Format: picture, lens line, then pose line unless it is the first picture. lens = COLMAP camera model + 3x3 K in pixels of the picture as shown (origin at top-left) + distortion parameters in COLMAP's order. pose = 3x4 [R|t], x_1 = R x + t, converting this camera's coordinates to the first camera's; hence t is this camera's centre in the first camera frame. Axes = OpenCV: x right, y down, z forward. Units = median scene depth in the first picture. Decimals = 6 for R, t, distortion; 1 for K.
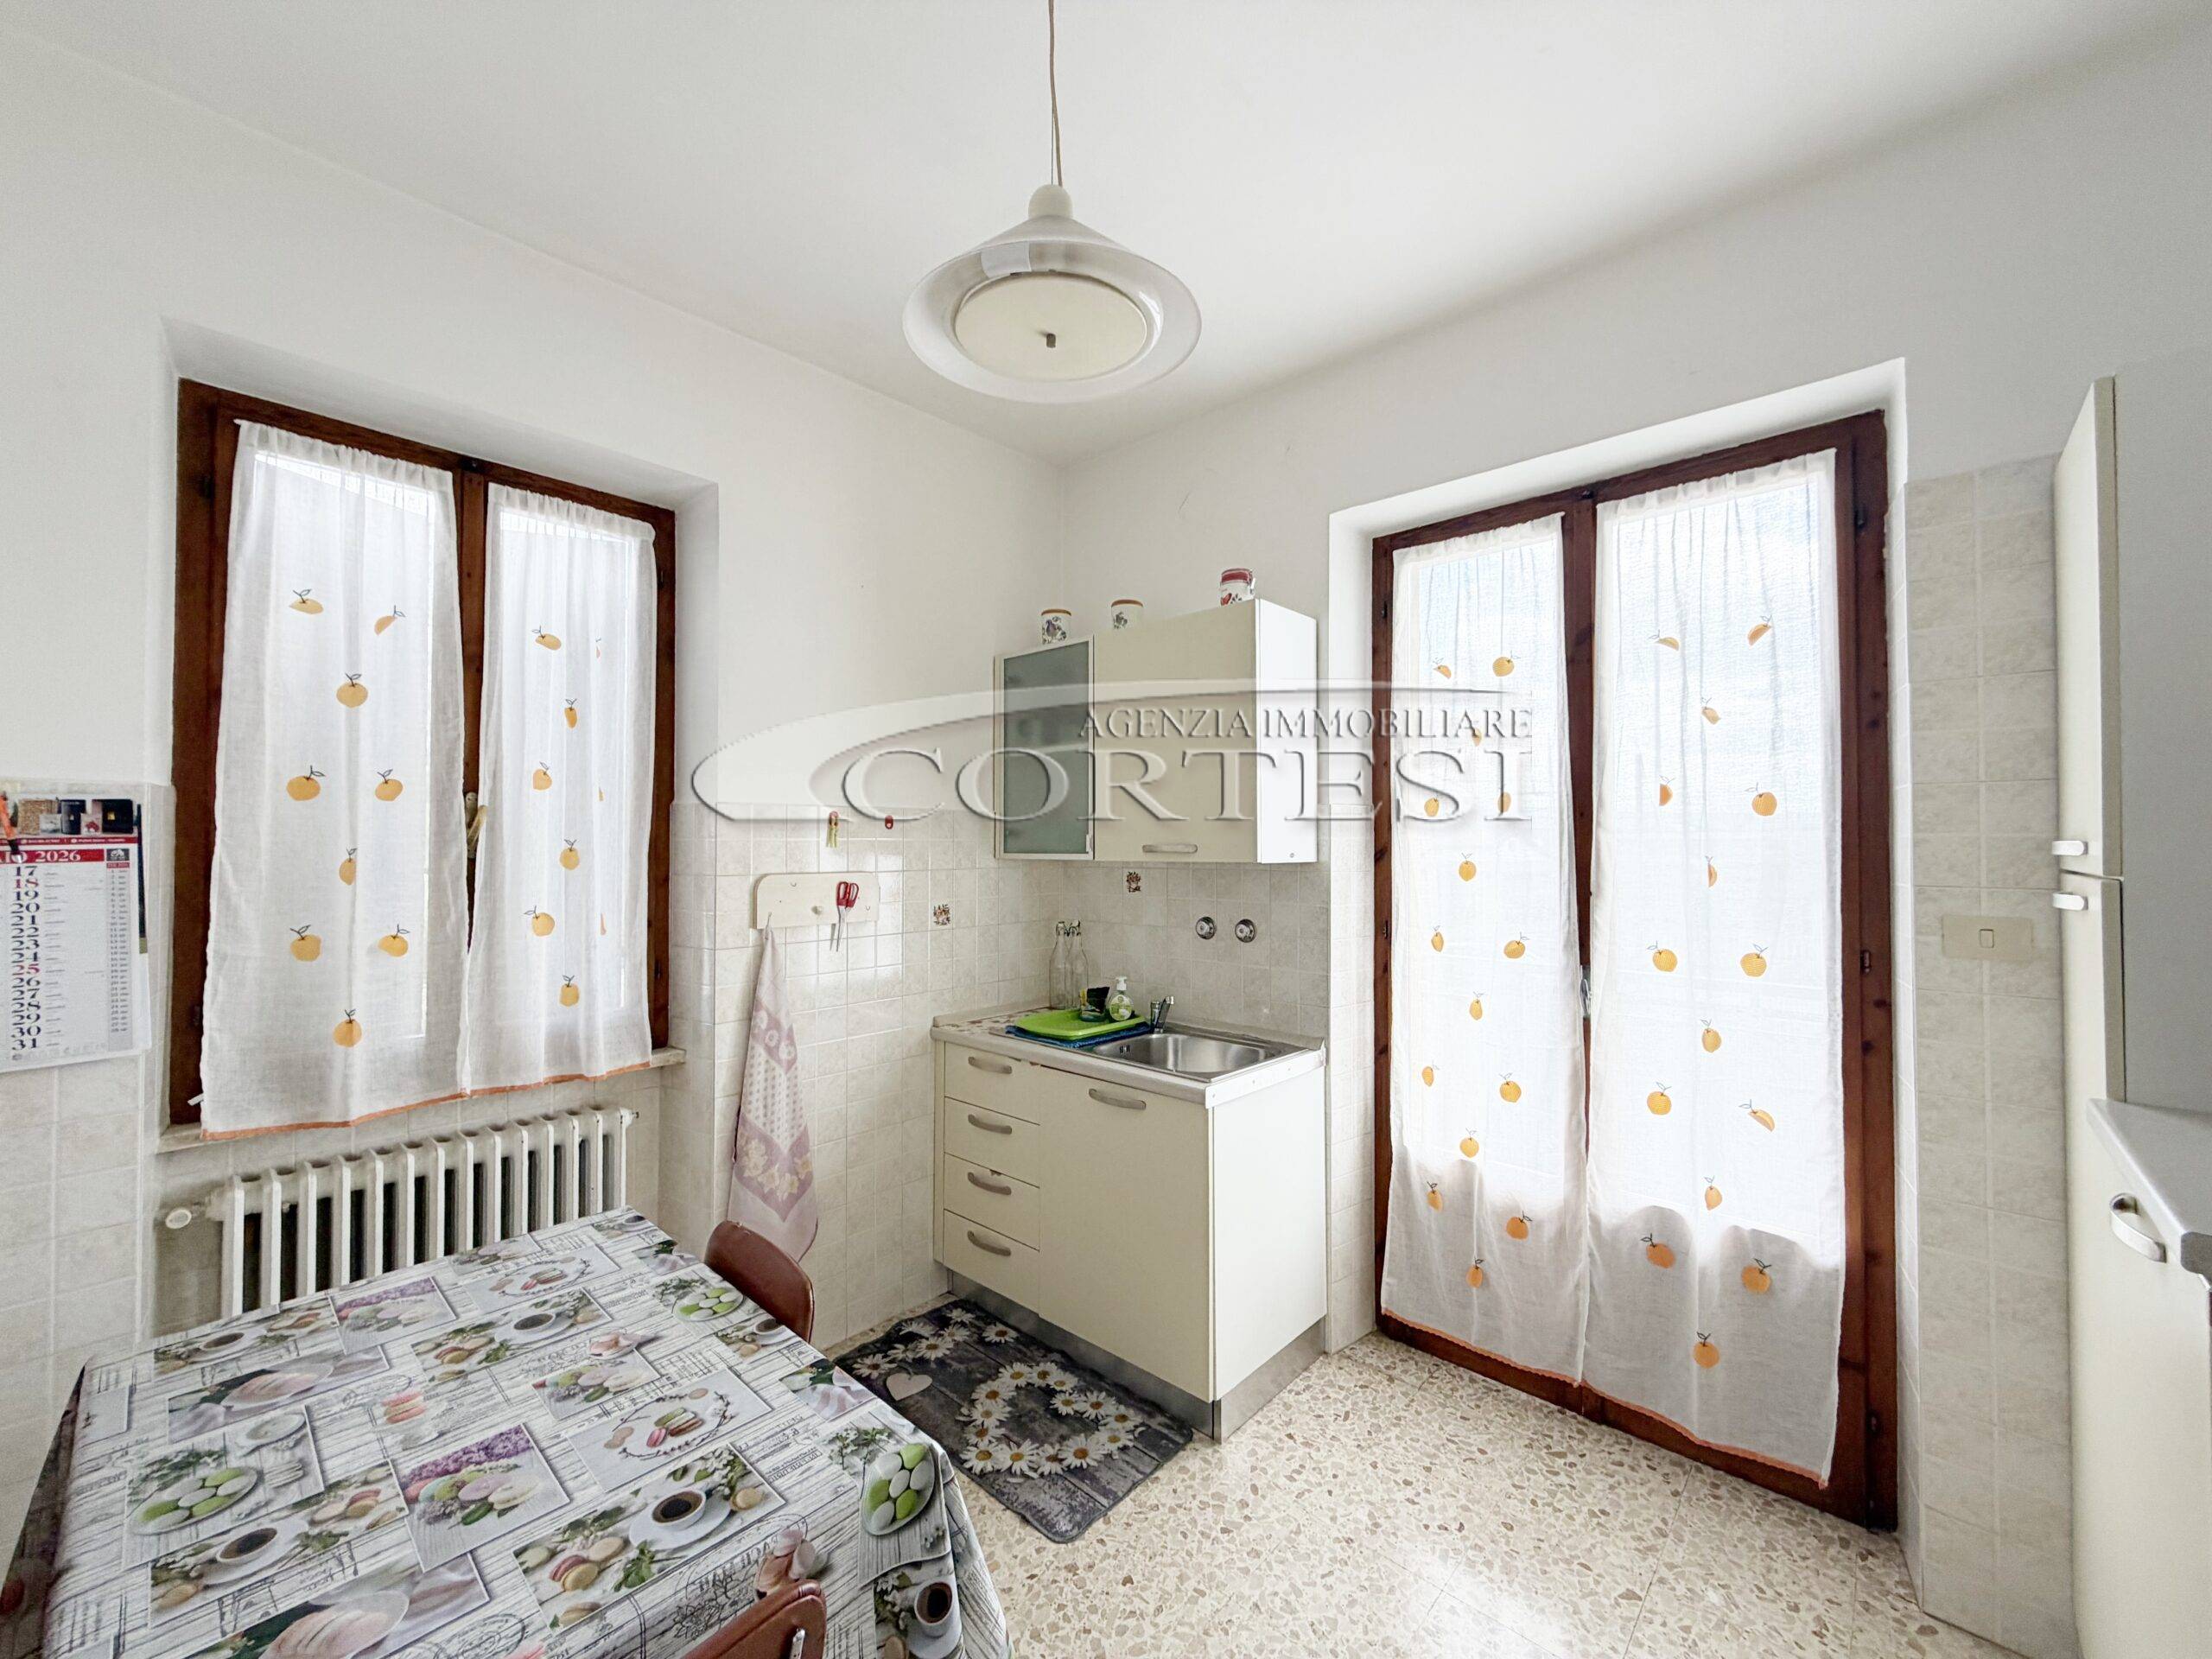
lens RADIAL K [[879.8, 0, 1099.4], [0, 879.8, 827.8], [0, 0, 1]] dist [-0.000703, 0.000143]
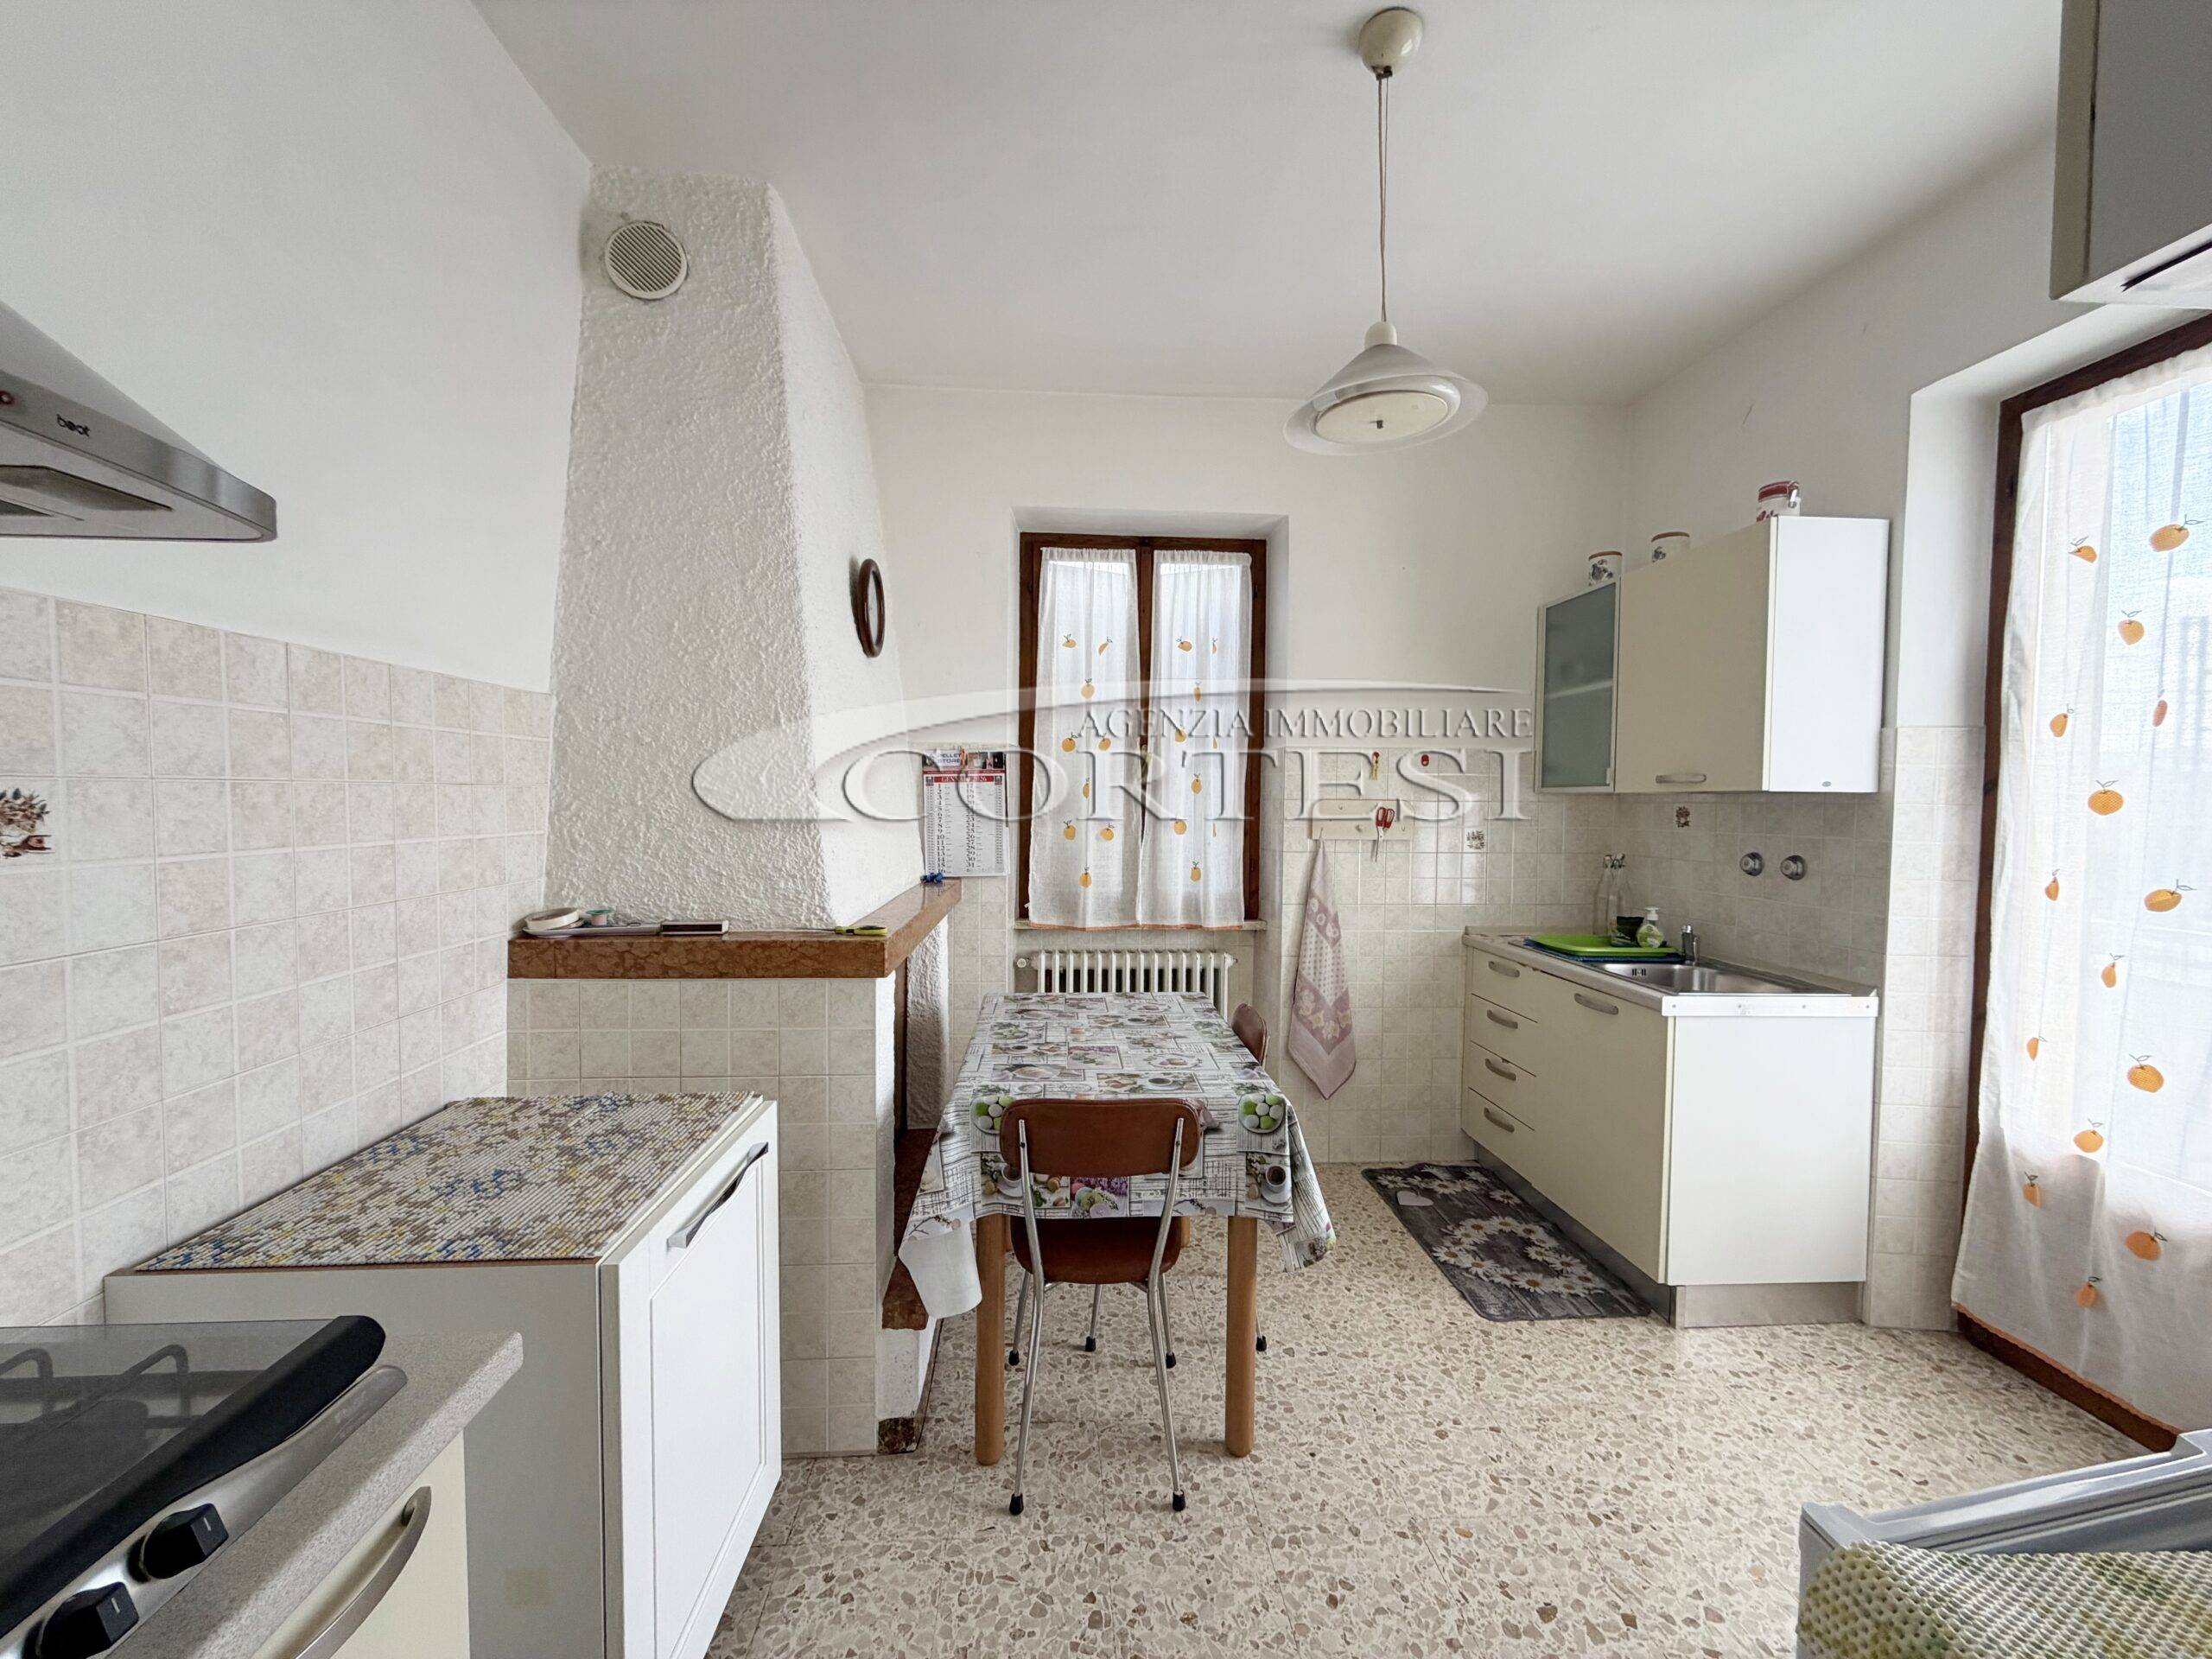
lens RADIAL K [[879.8, 0, 1099.4], [0, 879.8, 827.8], [0, 0, 1]] dist [-0.000703, 0.000143]
pose [[0.723130, 0.030469, -0.690039, 0.382916], [0.002765, 0.998891, 0.047003, 0.039367], [0.690706, -0.035897, 0.722244, -0.262483]]
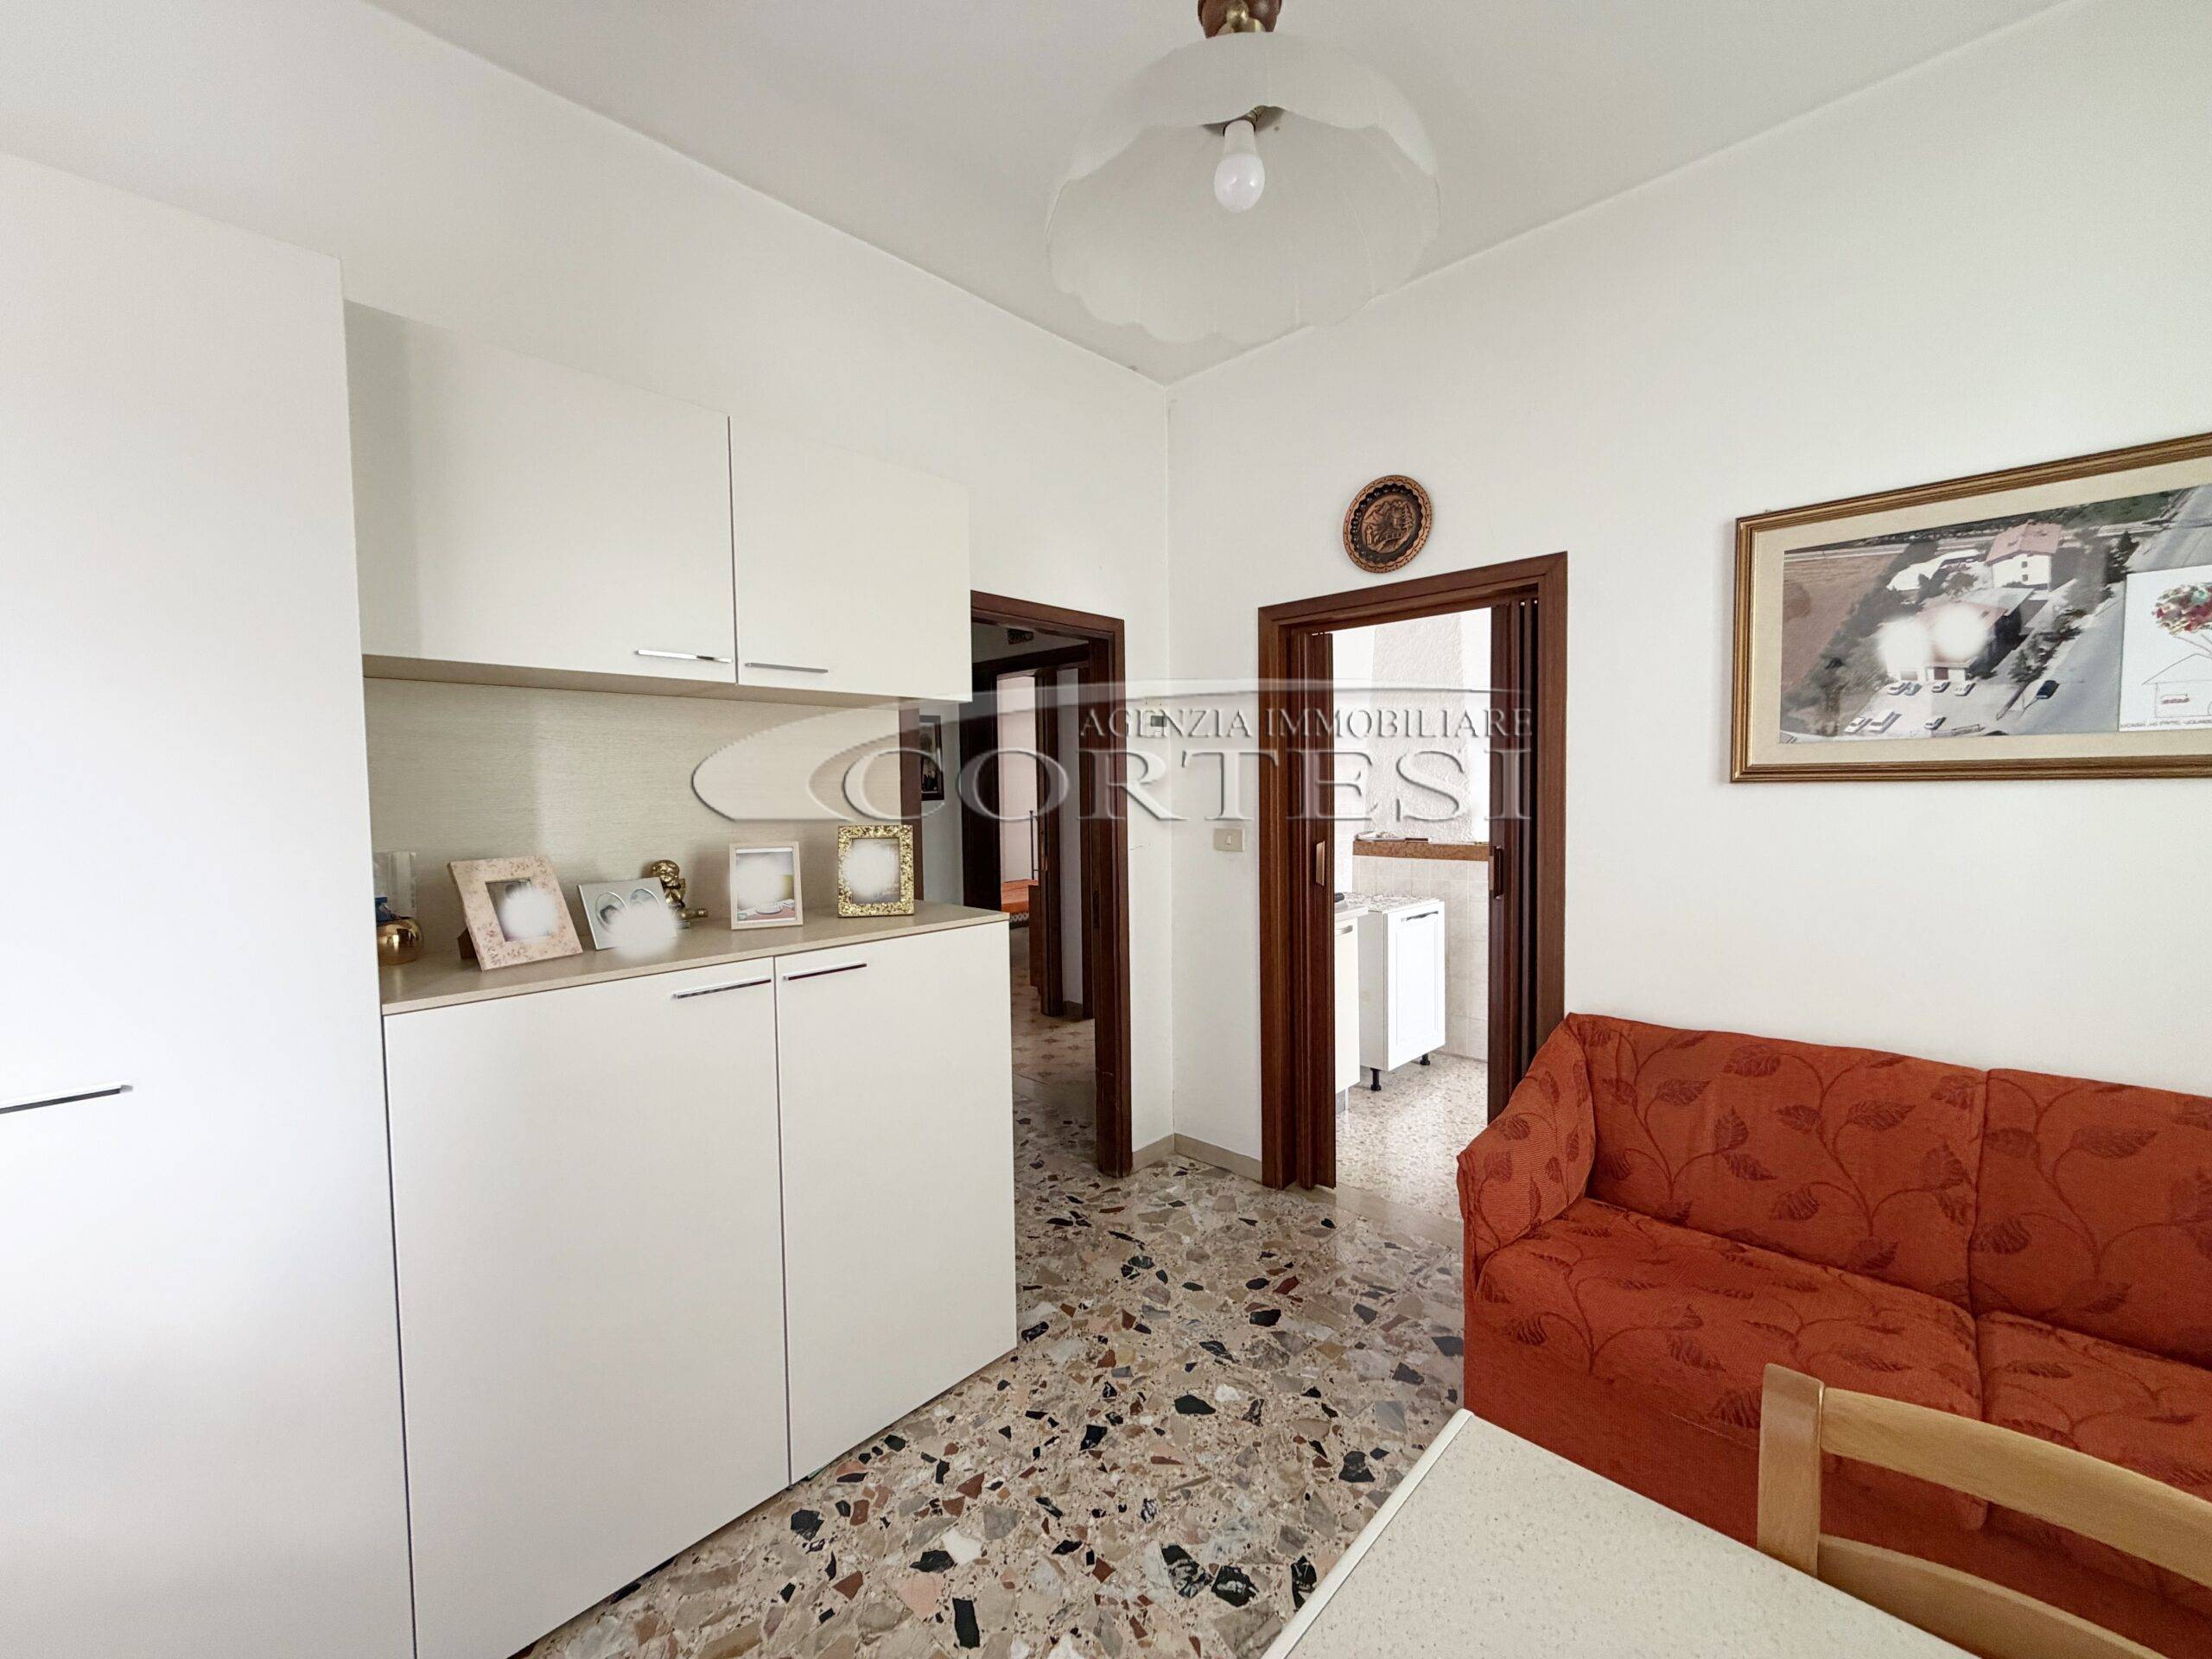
lens RADIAL K [[879.8, 0, 1099.4], [0, 879.8, 827.8], [0, 0, 1]] dist [-0.000703, 0.000143]
pose [[-0.018823, 0.046899, -0.998722, 1.796304], [0.034093, 0.998348, 0.046239, 0.019879], [0.999241, -0.033180, -0.020391, -0.690864]]
